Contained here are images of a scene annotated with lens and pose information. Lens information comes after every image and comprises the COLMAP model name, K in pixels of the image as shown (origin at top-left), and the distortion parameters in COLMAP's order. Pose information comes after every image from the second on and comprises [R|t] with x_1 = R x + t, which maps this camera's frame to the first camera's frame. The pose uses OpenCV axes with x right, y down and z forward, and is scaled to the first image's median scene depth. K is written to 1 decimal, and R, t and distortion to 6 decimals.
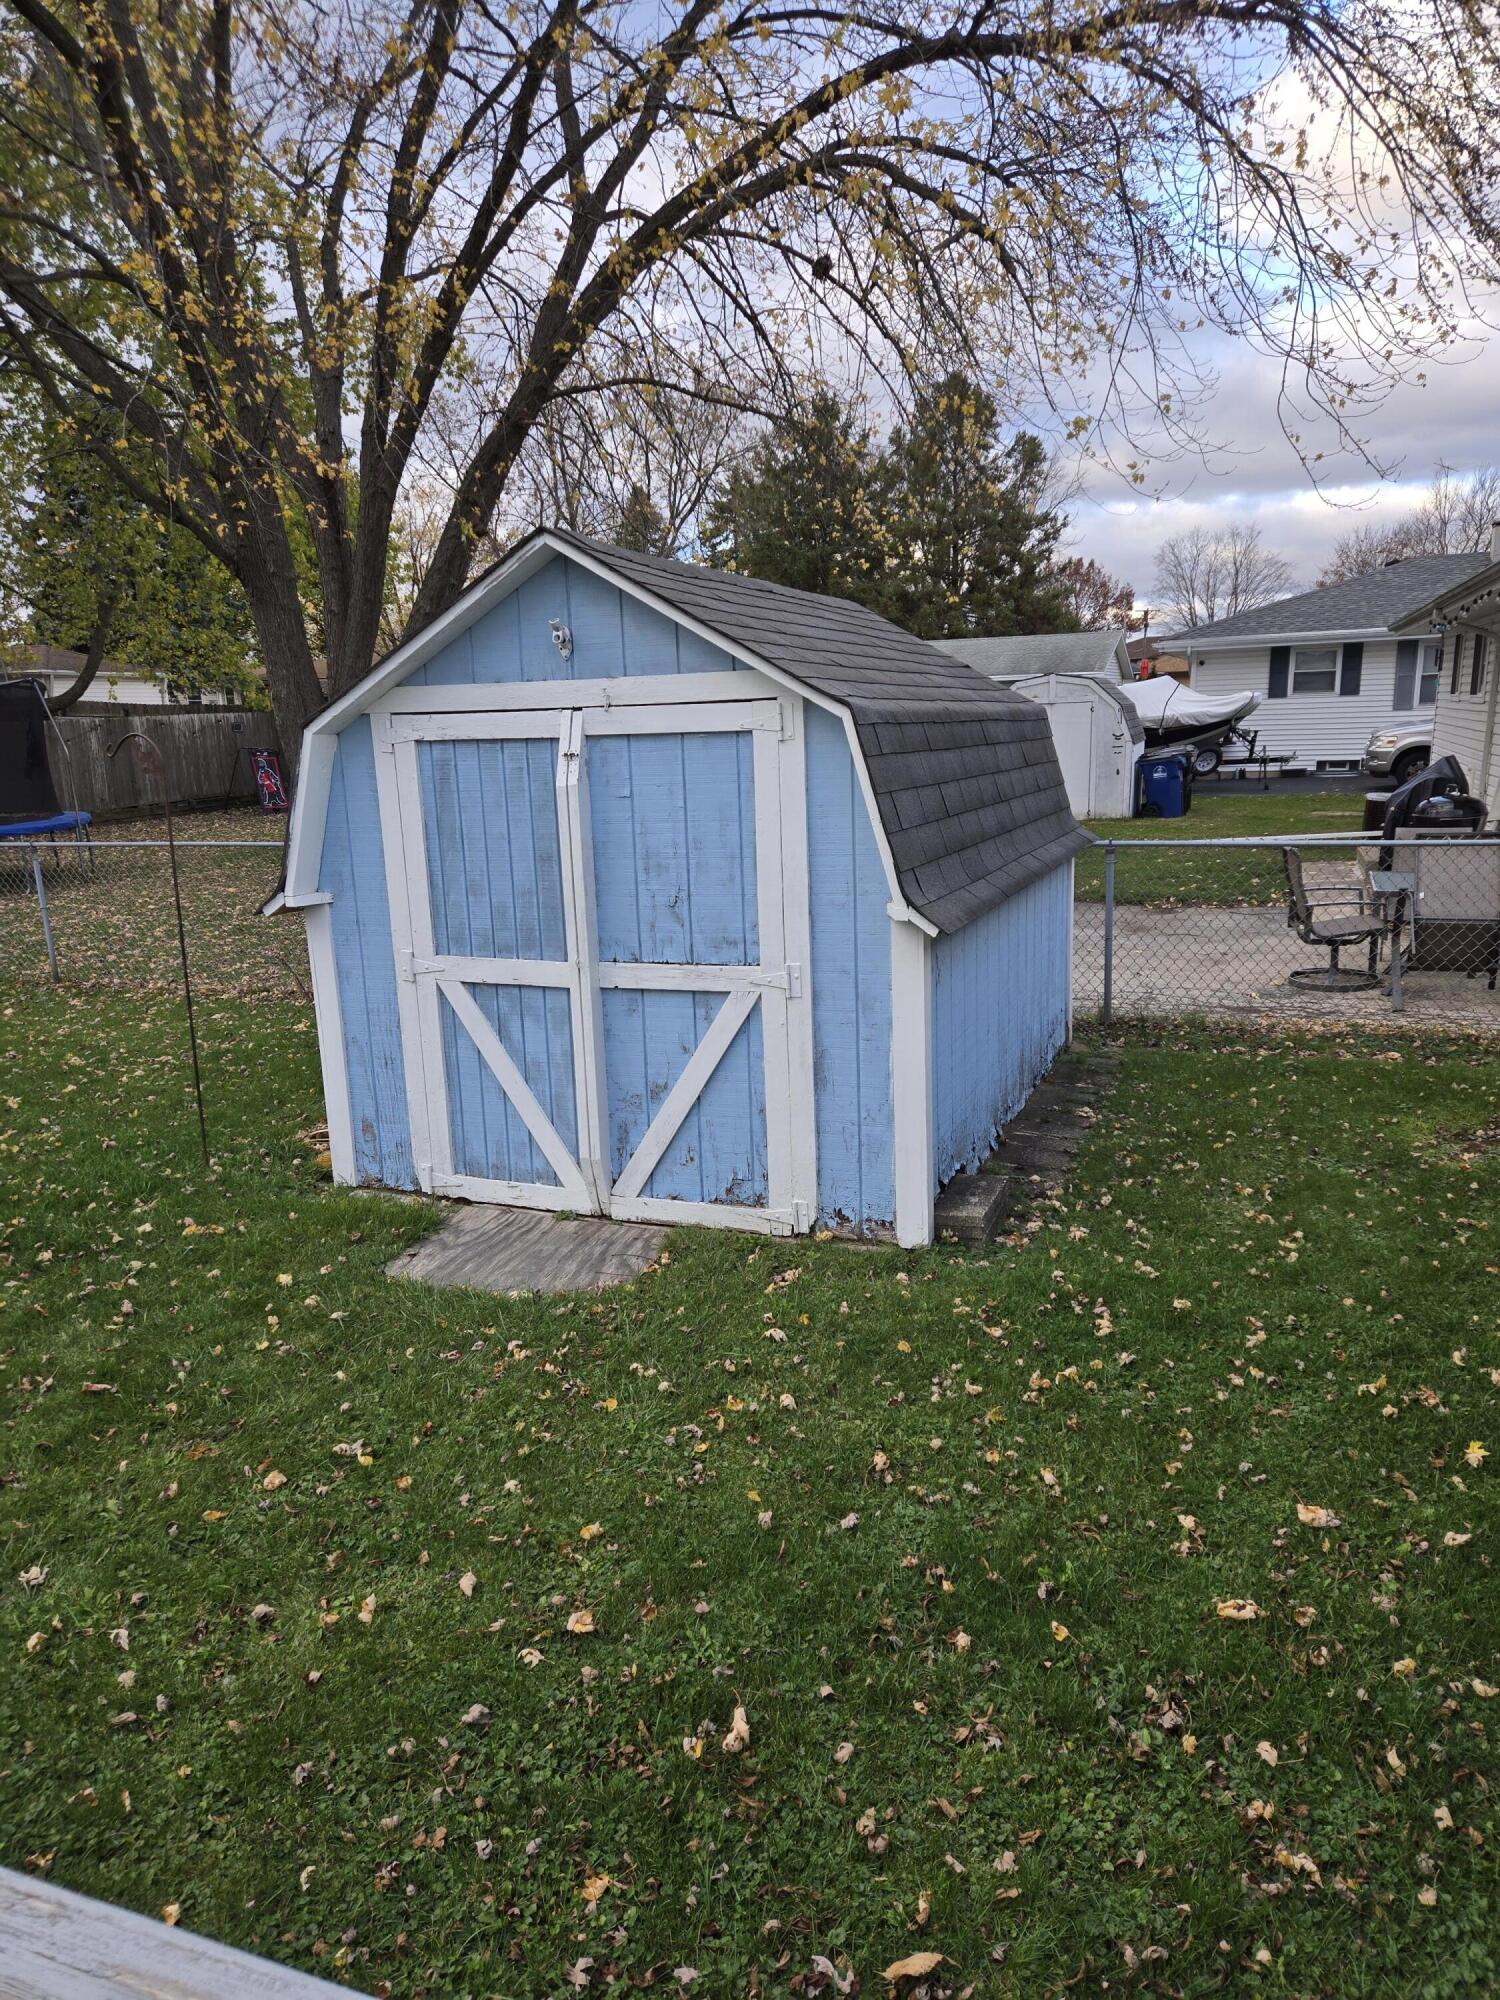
lens RADIAL K [[1343.8, 0, 762.4], [0, 1343.8, 1002.2], [0, 0, 1]] dist [0.115713, -0.102564]
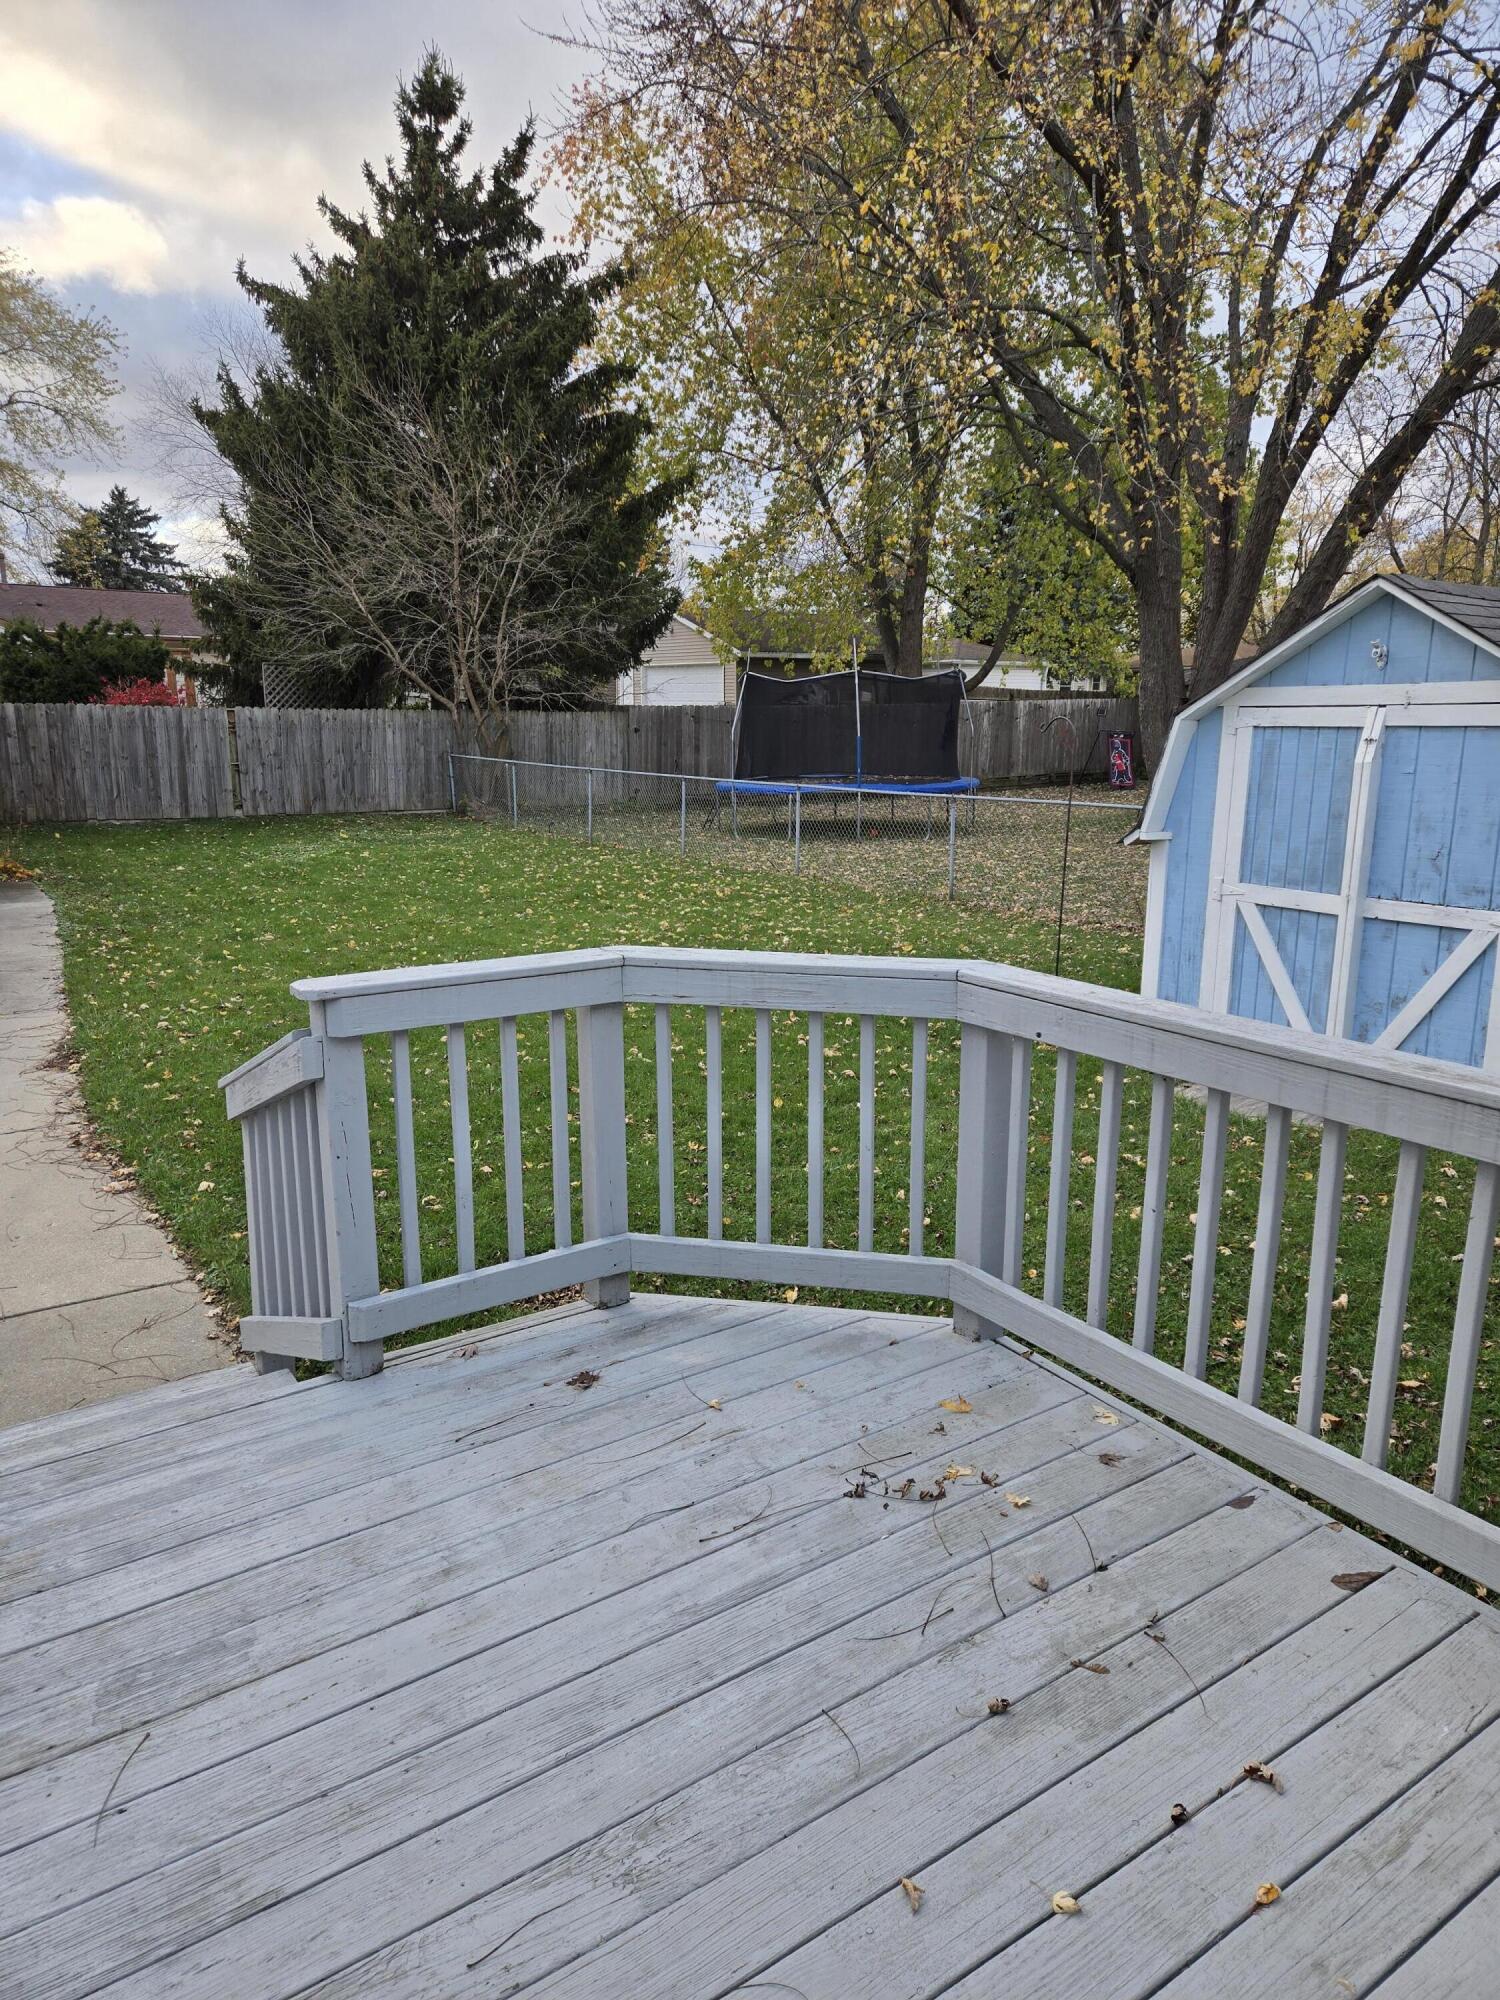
lens RADIAL K [[1343.8, 0, 762.4], [0, 1343.8, 1002.2], [0, 0, 1]] dist [0.115713, -0.102564]
pose [[0.828161, 0.156545, -0.538185, 0.042890], [-0.151253, 0.987000, 0.054345, 0.029566], [0.539696, 0.036395, 0.841073, -0.149831]]
